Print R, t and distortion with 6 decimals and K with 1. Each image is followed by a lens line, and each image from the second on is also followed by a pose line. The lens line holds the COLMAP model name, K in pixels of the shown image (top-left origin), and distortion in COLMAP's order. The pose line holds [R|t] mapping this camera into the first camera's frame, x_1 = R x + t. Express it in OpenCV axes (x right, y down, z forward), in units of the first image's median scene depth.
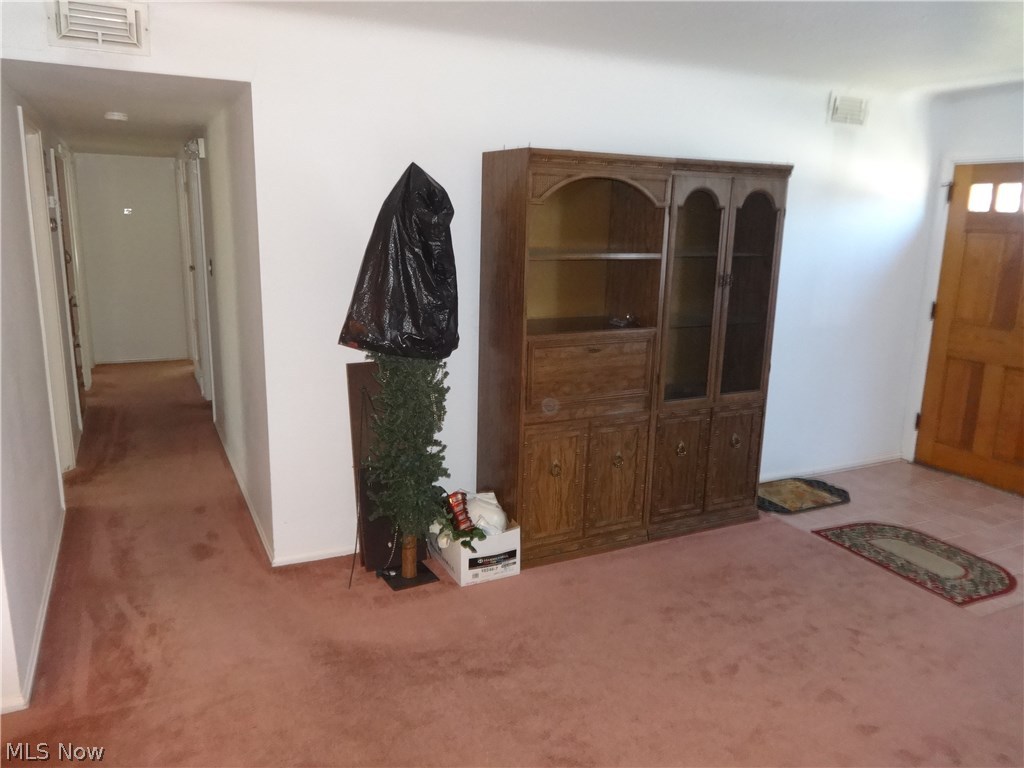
lens RADIAL K [[764.6, 0, 511.5], [0, 764.6, 386.3], [0, 0, 1]] dist [0.001625, 0.007268]
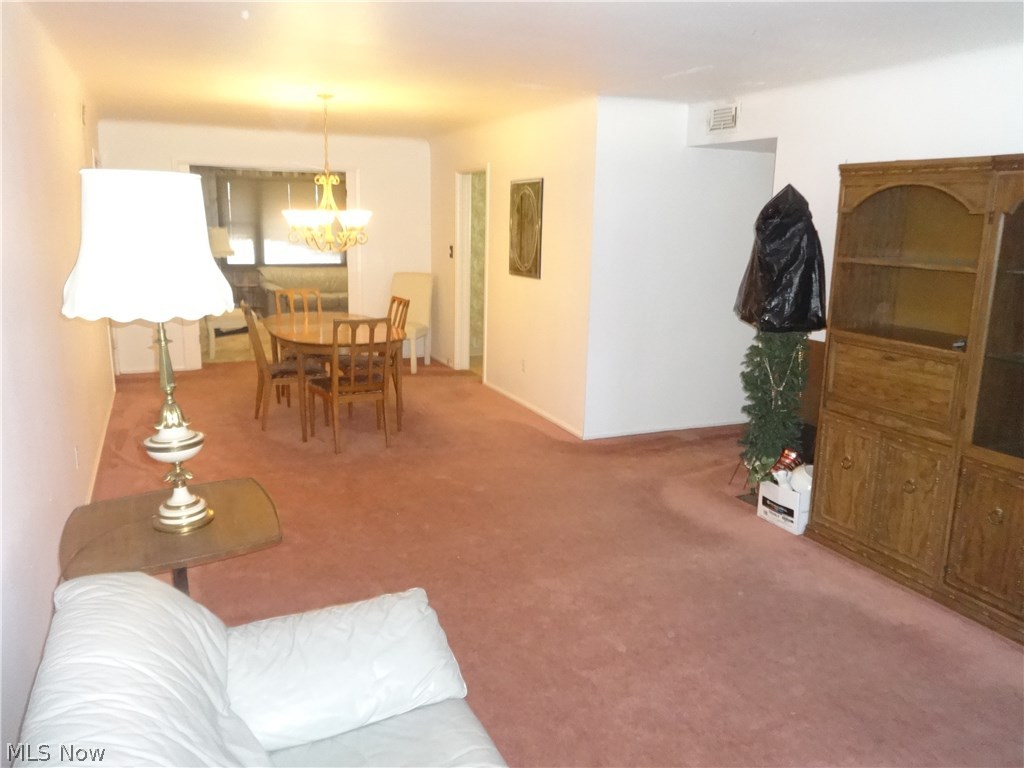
lens RADIAL K [[764.6, 0, 509.7], [0, 764.6, 378.5], [0, 0, 1]] dist [0.001625, 0.007268]
pose [[-0.035360, 0.191590, -0.980838, 1.103170], [-0.239527, 0.951220, 0.194440, -0.097124], [0.970245, 0.241813, 0.012256, 0.513694]]
